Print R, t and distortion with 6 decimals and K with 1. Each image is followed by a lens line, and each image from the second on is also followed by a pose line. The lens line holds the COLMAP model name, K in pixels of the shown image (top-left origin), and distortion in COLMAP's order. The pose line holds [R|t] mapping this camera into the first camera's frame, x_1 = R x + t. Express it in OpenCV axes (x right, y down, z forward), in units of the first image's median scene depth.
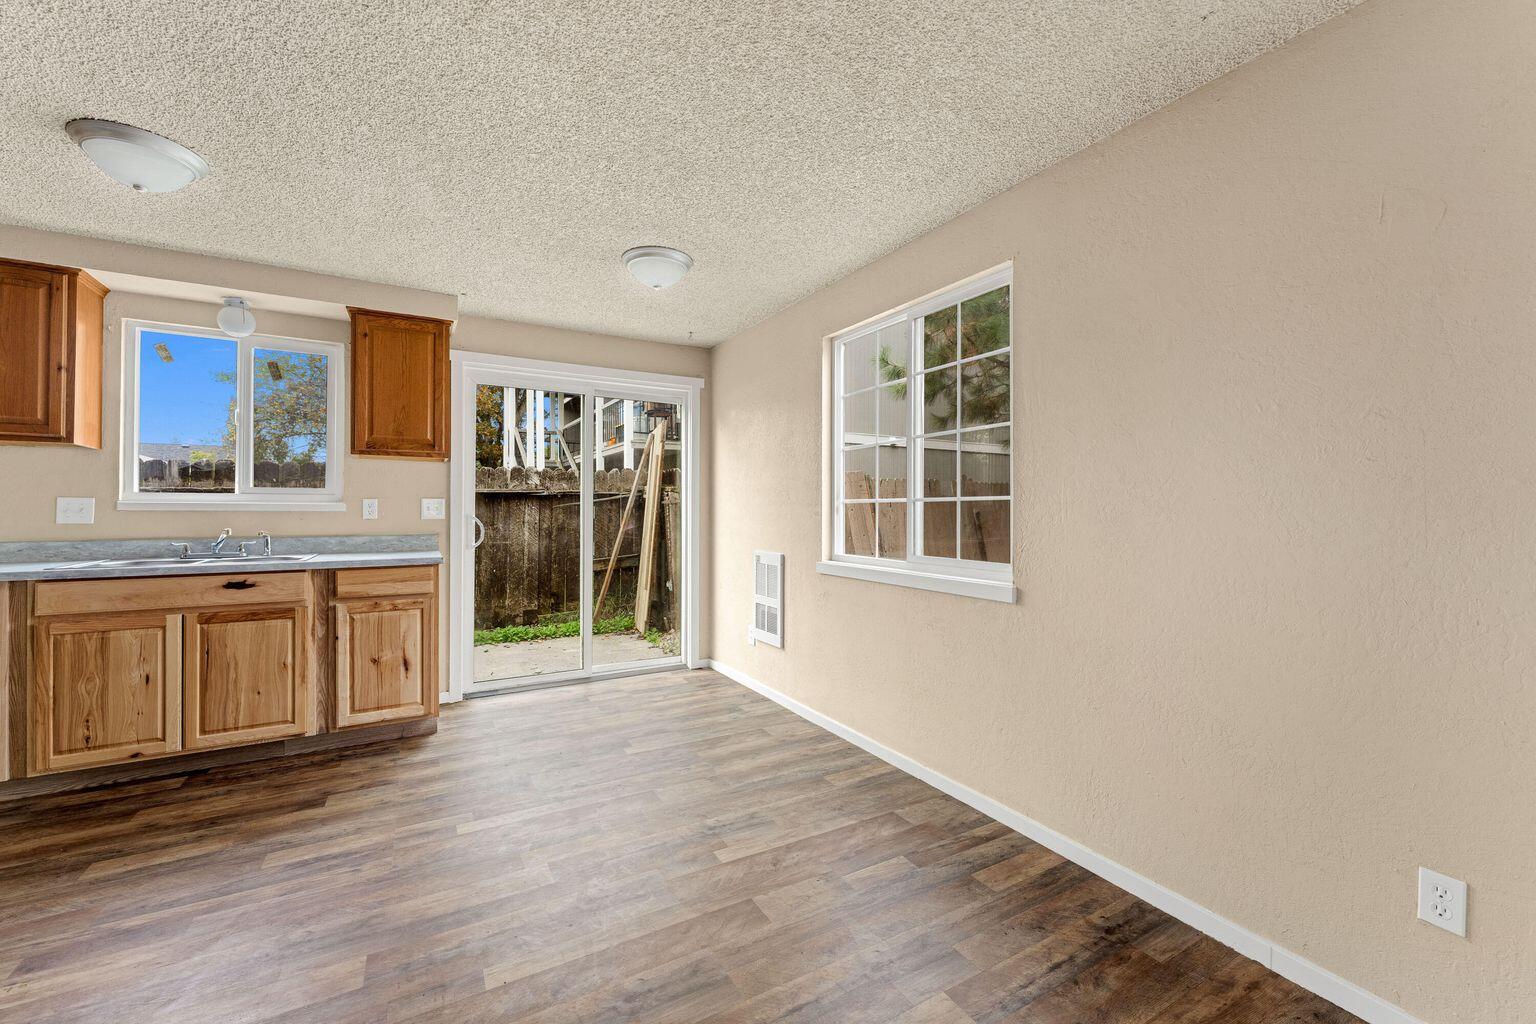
lens RADIAL K [[619.1, 0, 767.0], [0, 619.1, 506.7], [0, 0, 1]] dist [-0.001378, -0.000434]
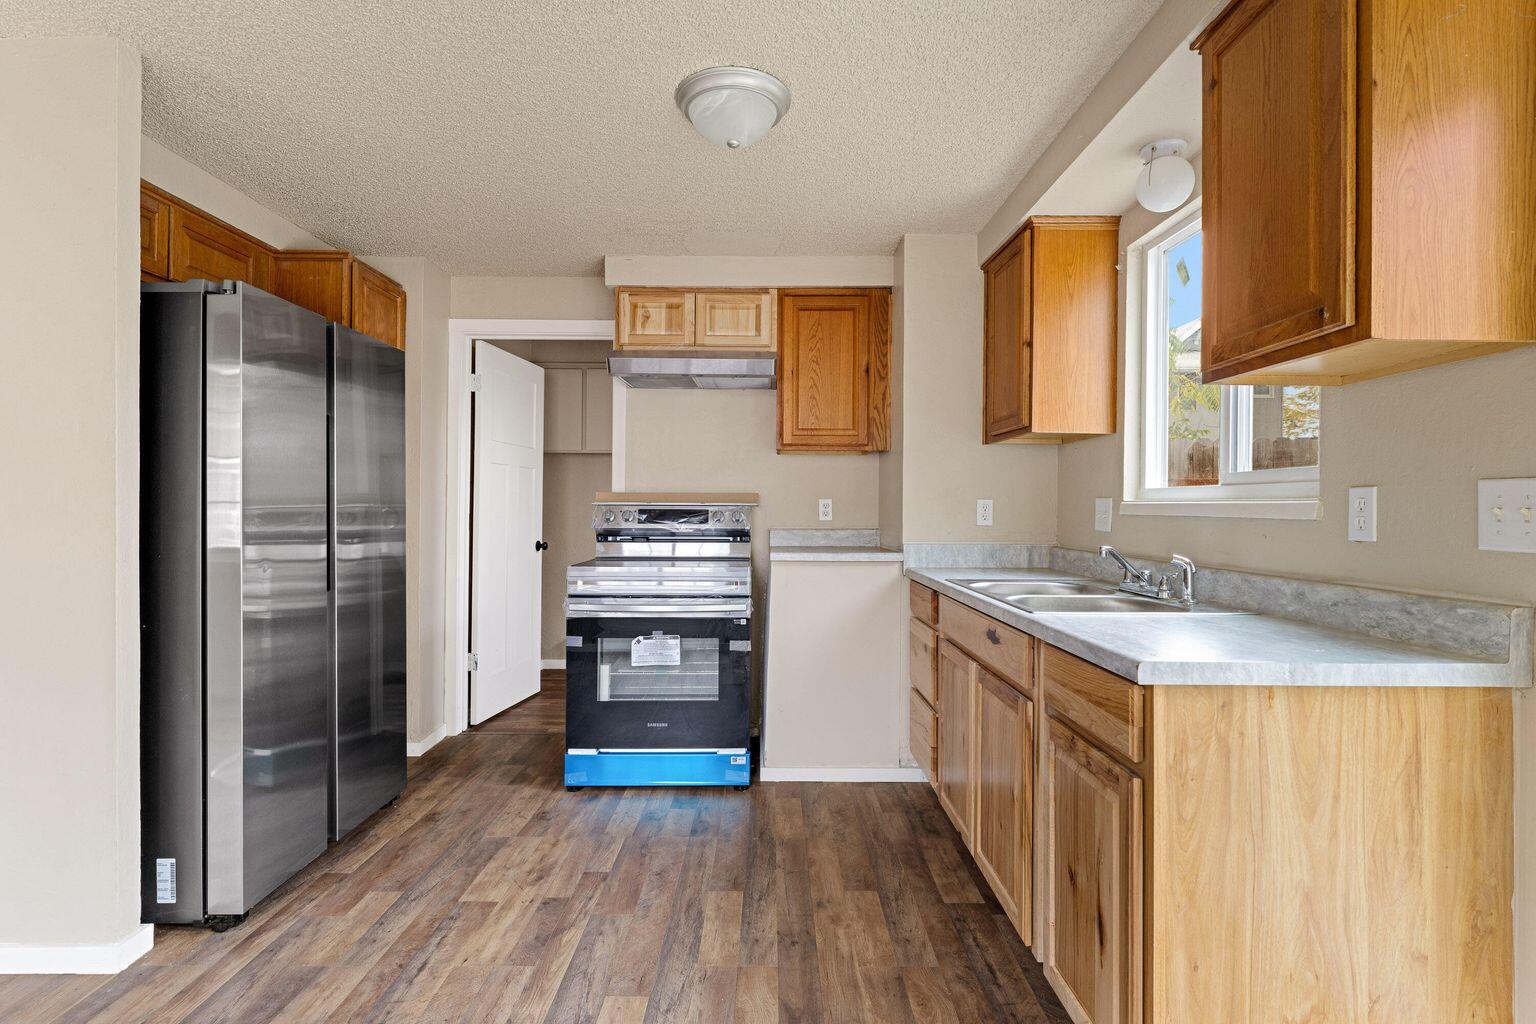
lens RADIAL K [[730.7, 0, 767.7], [0, 730.7, 509.2], [0, 0, 1]] dist [-0.000459, -0.000064]
pose [[-0.495370, -0.001502, -0.868681, -0.136122], [0.001811, 0.999995, -0.002762, 0.001756], [0.868680, -0.002941, -0.495364, 1.449087]]
